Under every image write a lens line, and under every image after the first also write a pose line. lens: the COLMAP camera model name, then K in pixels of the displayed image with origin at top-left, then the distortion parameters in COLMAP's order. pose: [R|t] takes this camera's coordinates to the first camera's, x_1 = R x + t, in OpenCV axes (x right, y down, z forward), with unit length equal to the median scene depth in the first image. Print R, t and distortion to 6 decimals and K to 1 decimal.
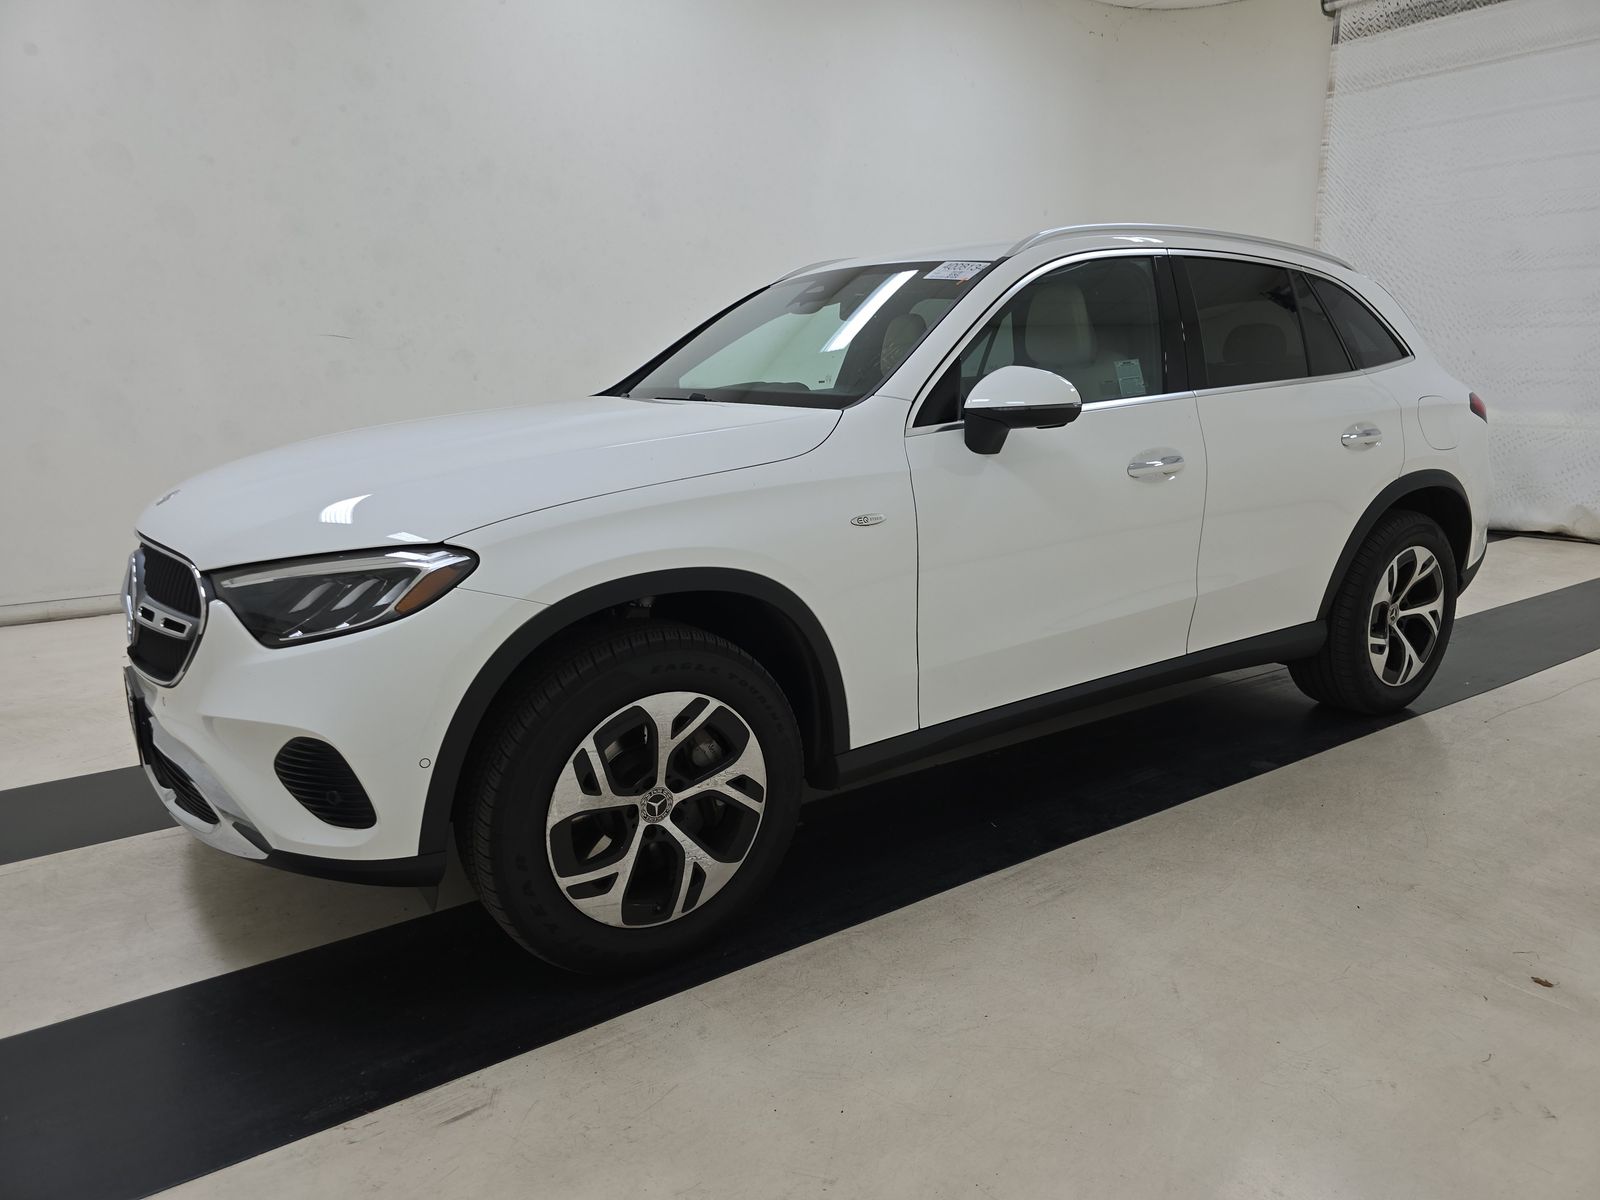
lens RADIAL K [[1089.5, 0, 817.5], [0, 1089.5, 600.8], [0, 0, 1]] dist [0.057515, -0.053647]
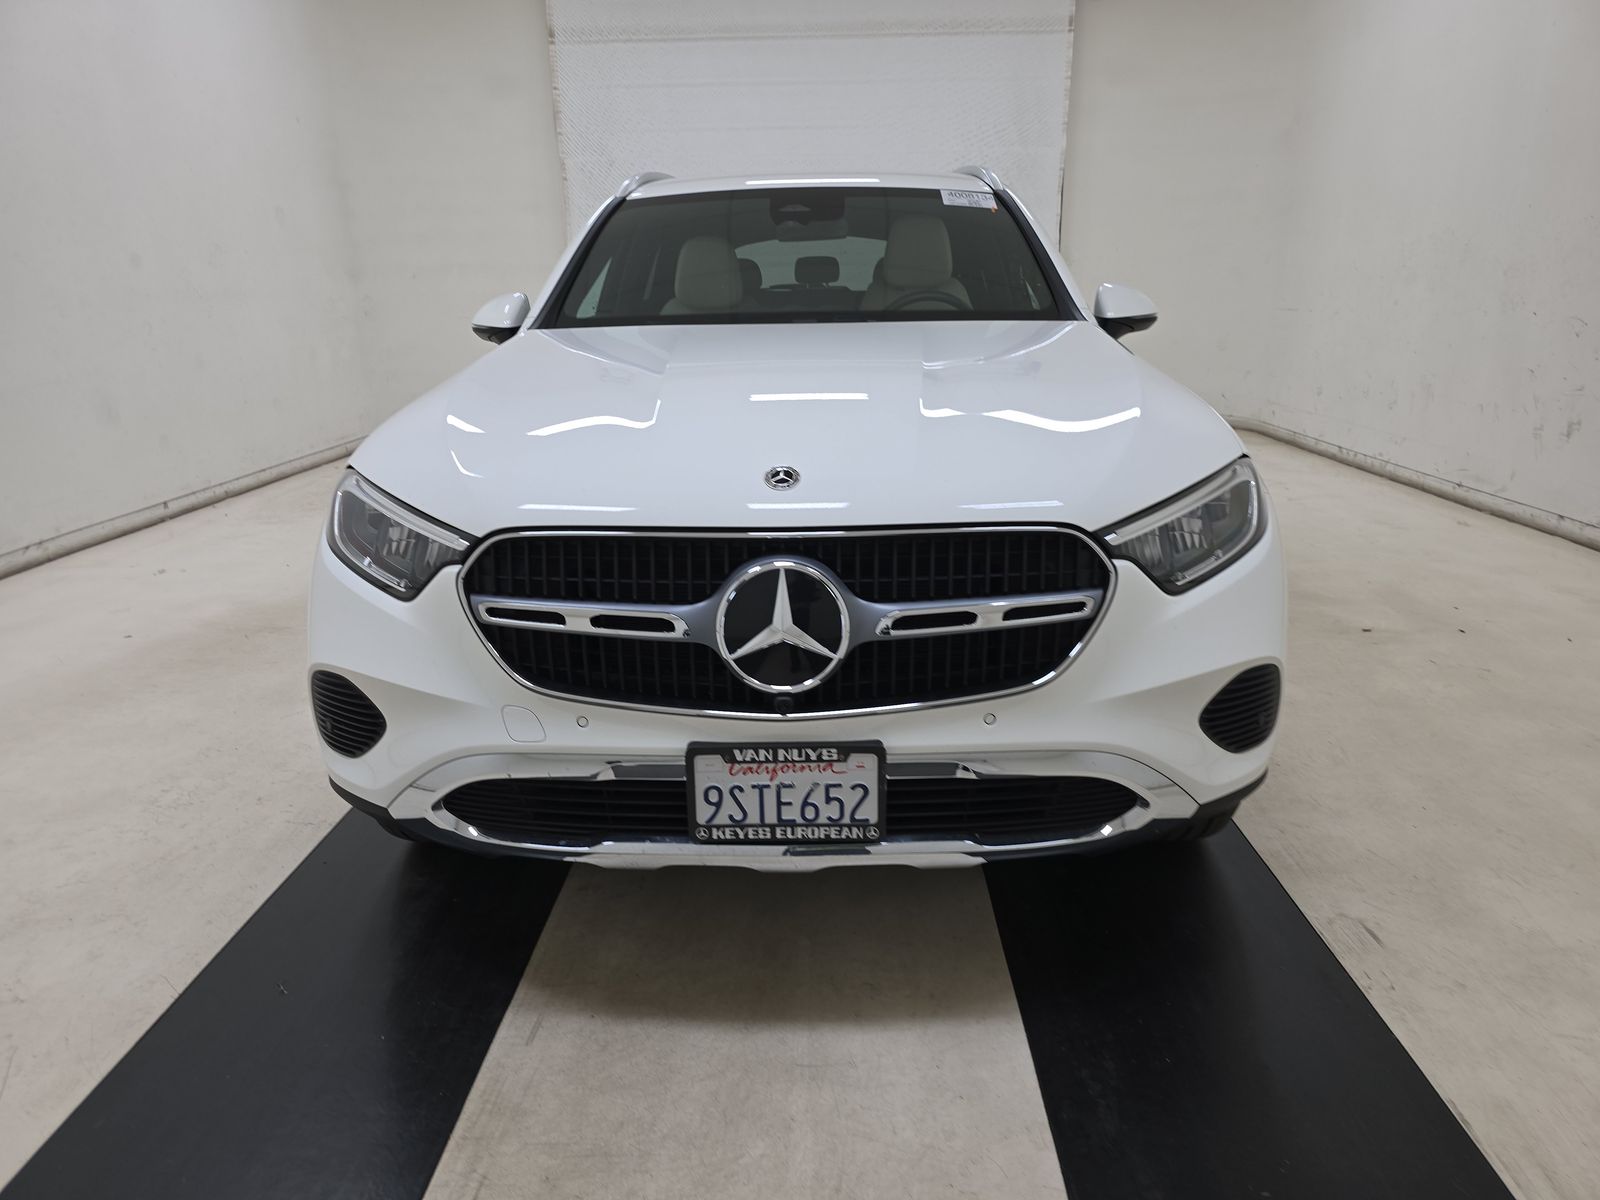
lens RADIAL K [[1089.5, 0, 817.5], [0, 1089.5, 600.8], [0, 0, 1]] dist [0.057515, -0.053647]
pose [[0.579888, -0.229041, 0.781837, -0.403443], [0.186119, 0.971534, 0.146569, -0.041918], [-0.793152, 0.060521, 0.606010, 0.199489]]
